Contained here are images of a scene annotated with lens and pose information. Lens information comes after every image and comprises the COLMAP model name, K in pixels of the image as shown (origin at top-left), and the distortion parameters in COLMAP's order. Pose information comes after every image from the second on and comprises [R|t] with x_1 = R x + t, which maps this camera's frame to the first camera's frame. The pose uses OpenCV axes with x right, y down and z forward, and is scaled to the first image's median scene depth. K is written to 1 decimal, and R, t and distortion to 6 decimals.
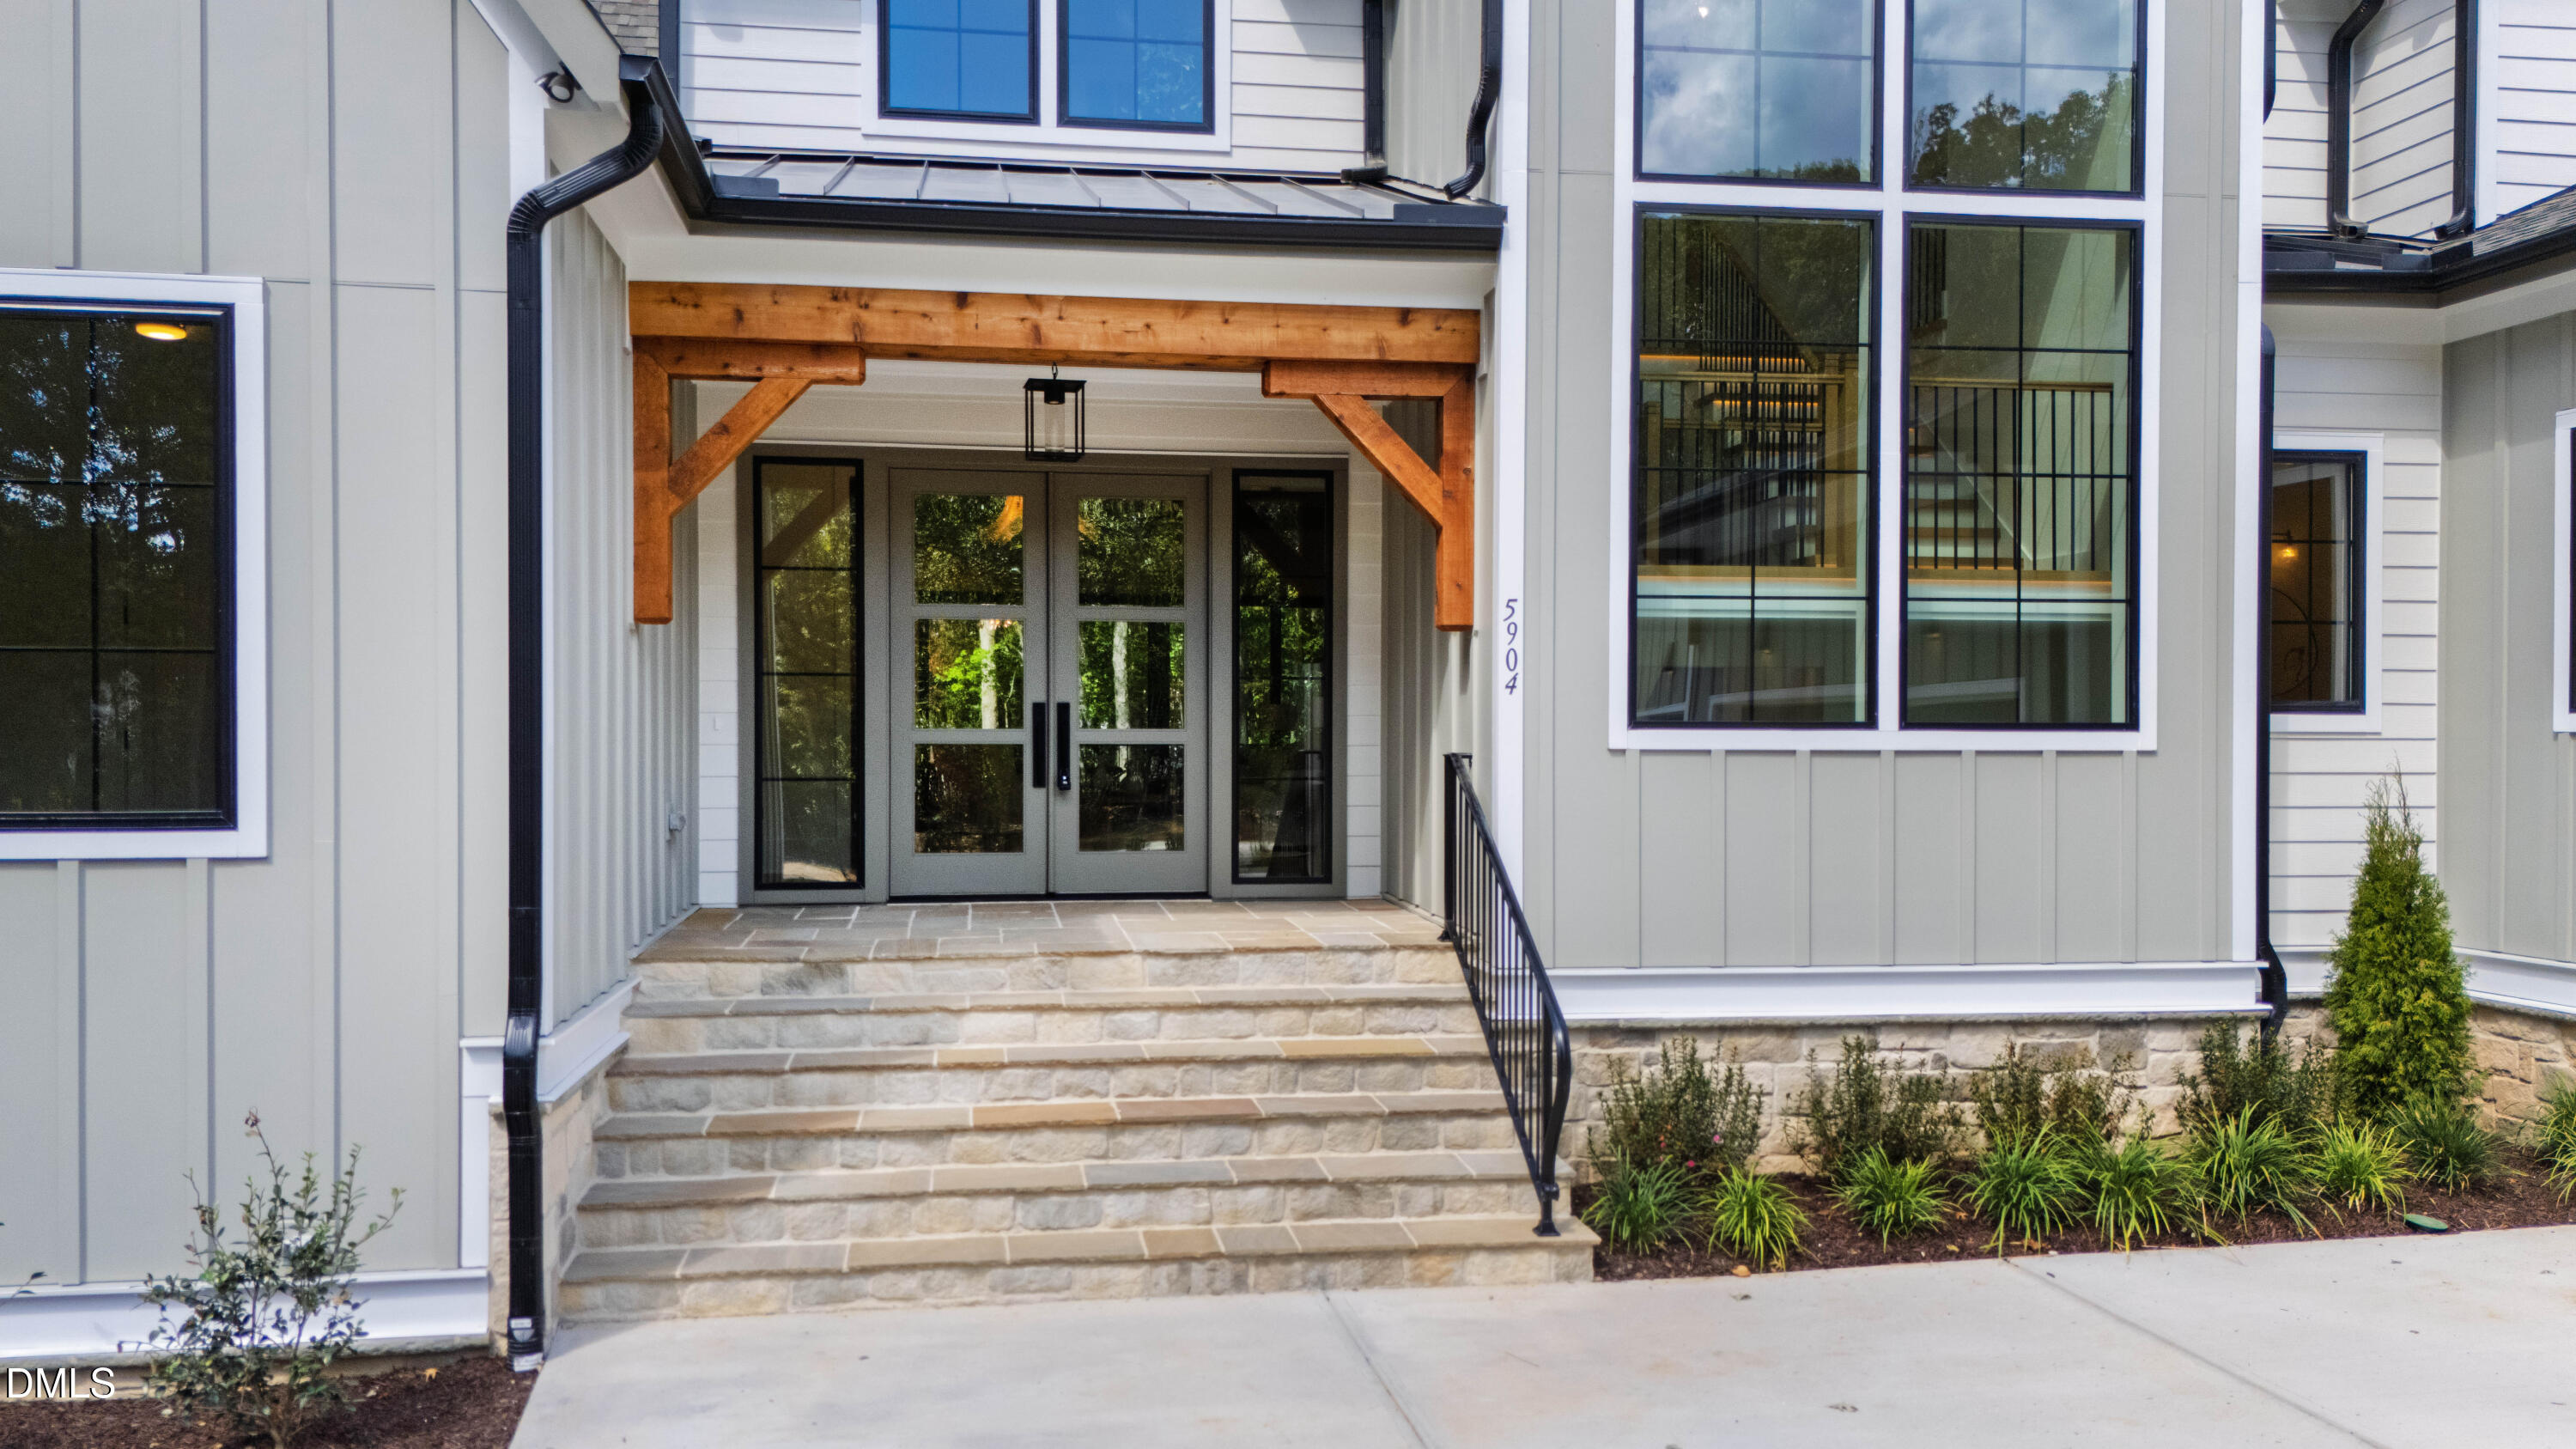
lens RADIAL K [[1928.4, 0, 1274.4], [0, 1928.4, 707.3], [0, 0, 1]] dist [-0.003415, 0.001127]
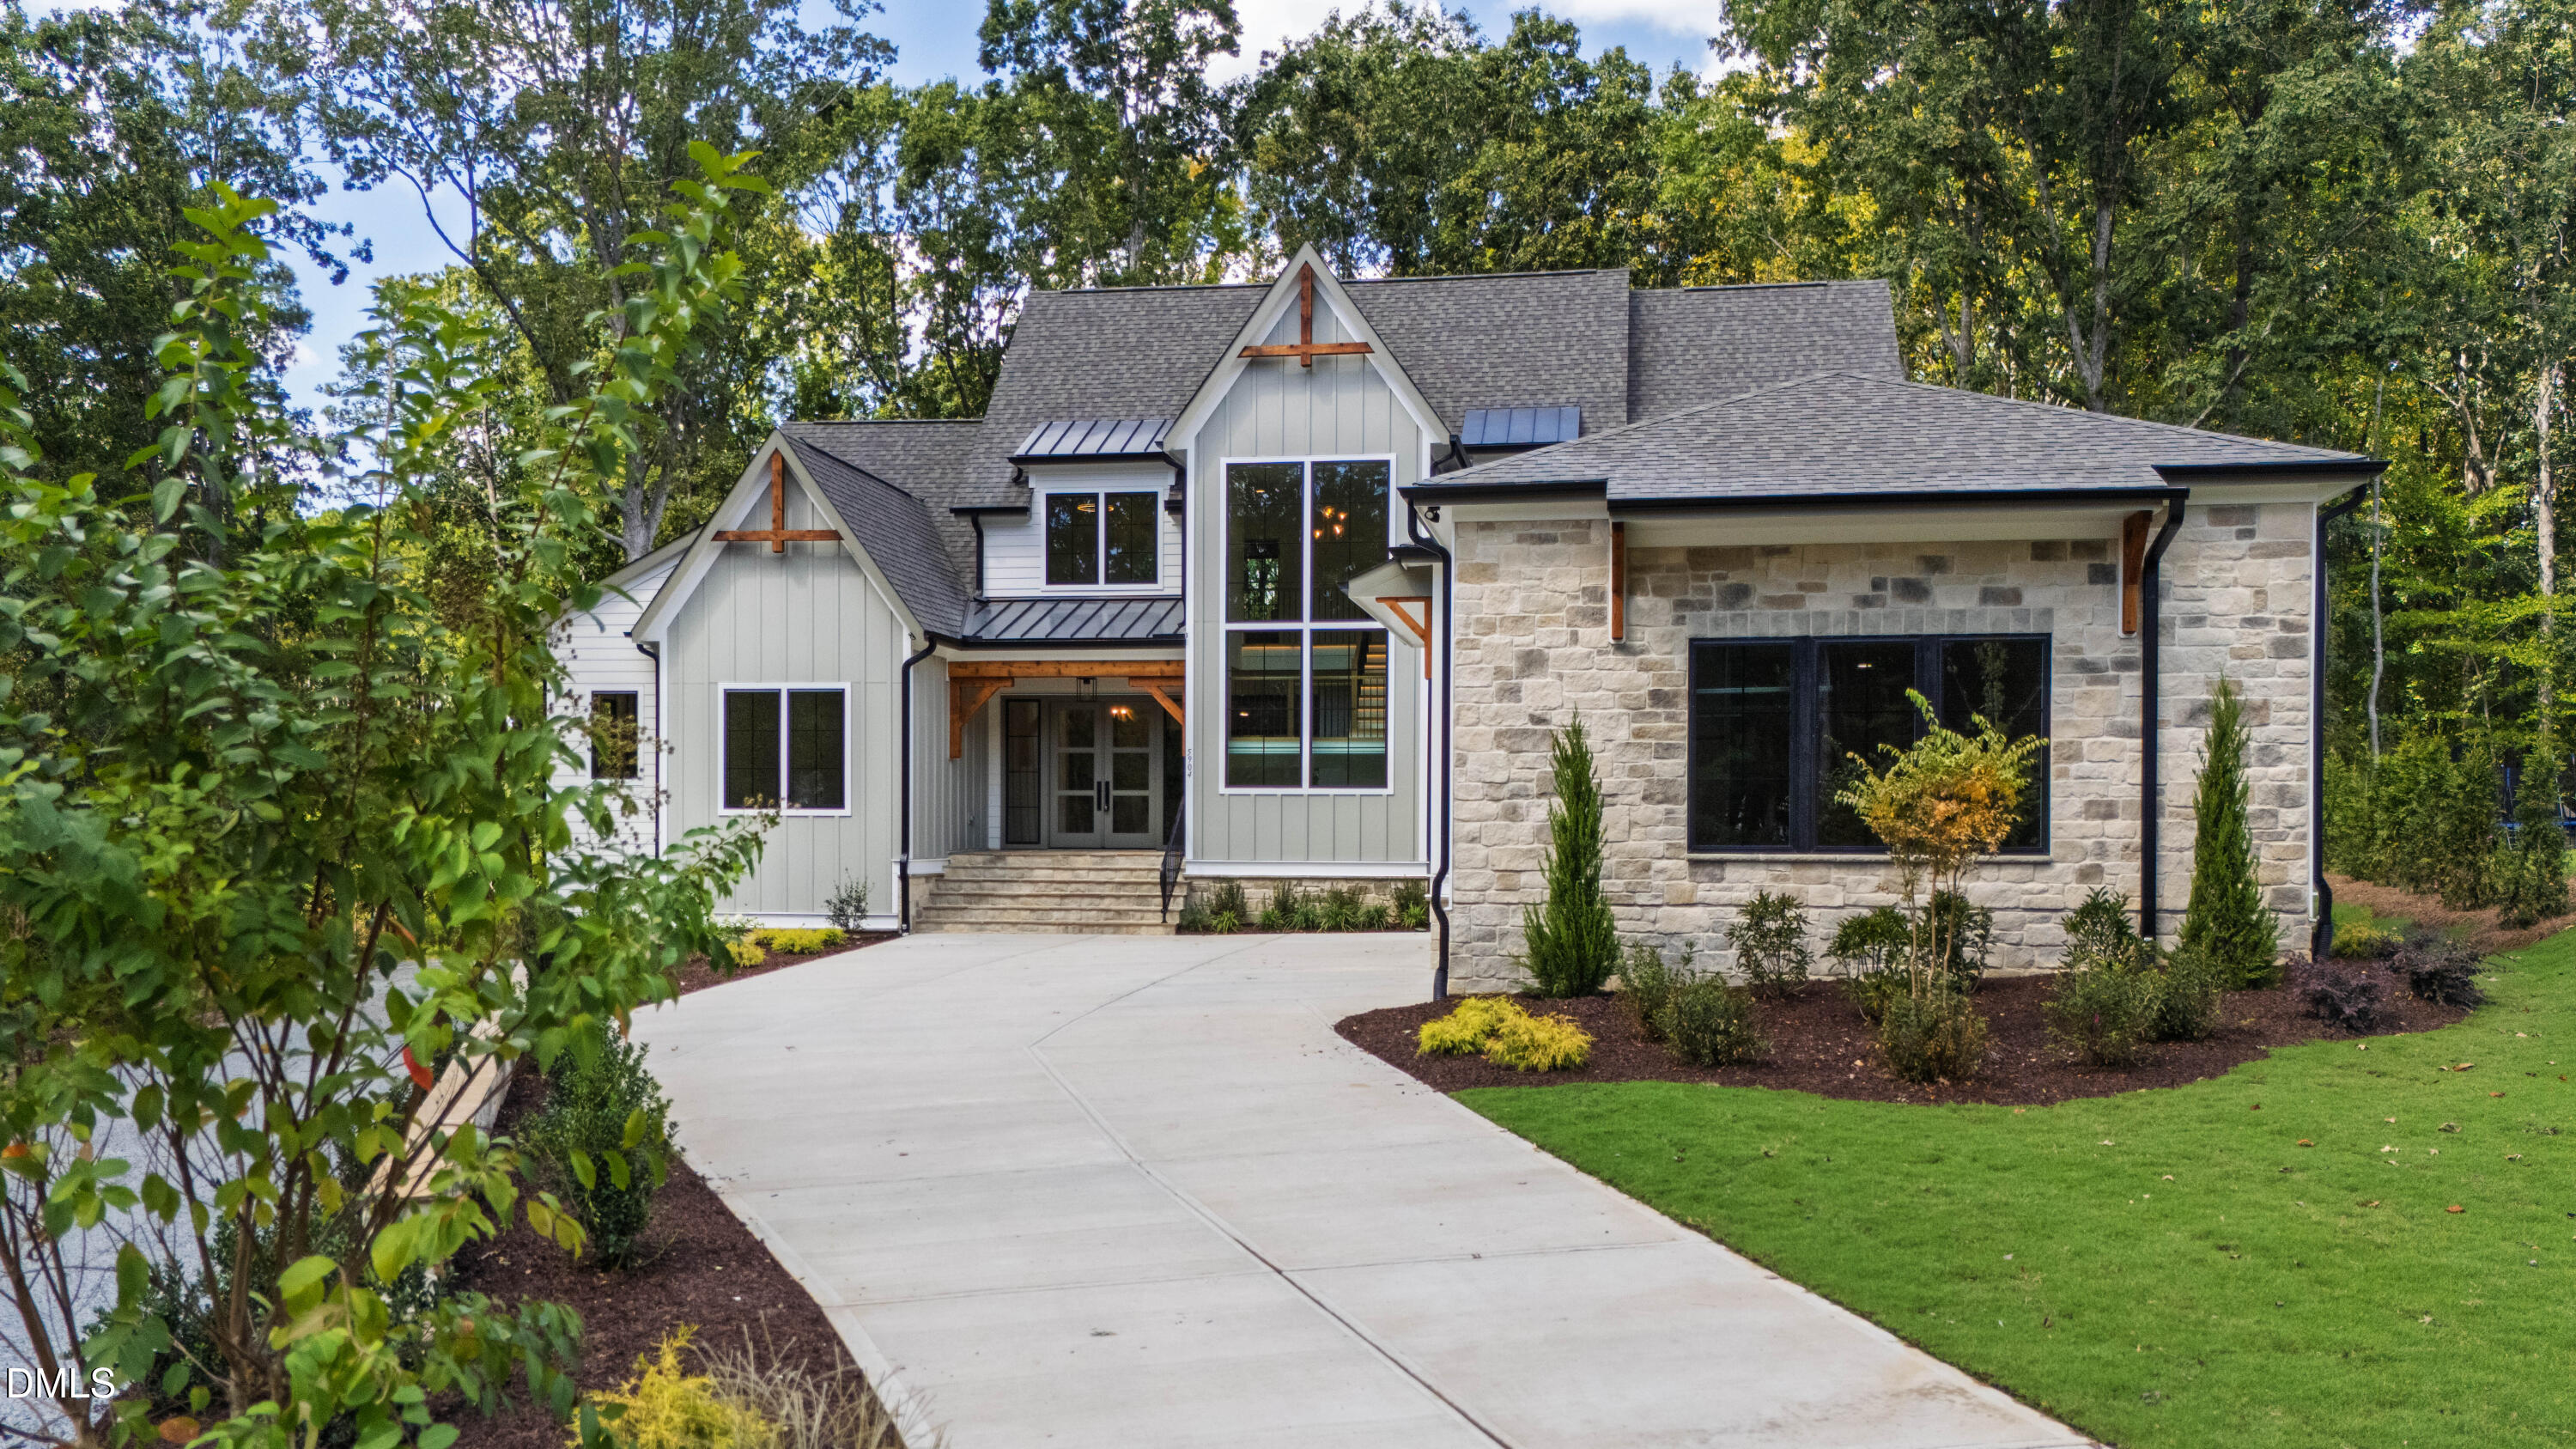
lens RADIAL K [[1928.4, 0, 1294.6], [0, 1928.4, 740.4], [0, 0, 1]] dist [-0.003415, 0.001127]
pose [[0.957548, -0.011861, -0.288029, 1.256422], [0.002926, 0.999502, -0.031432, 0.035318], [0.288258, 0.029255, 0.957106, -2.140866]]
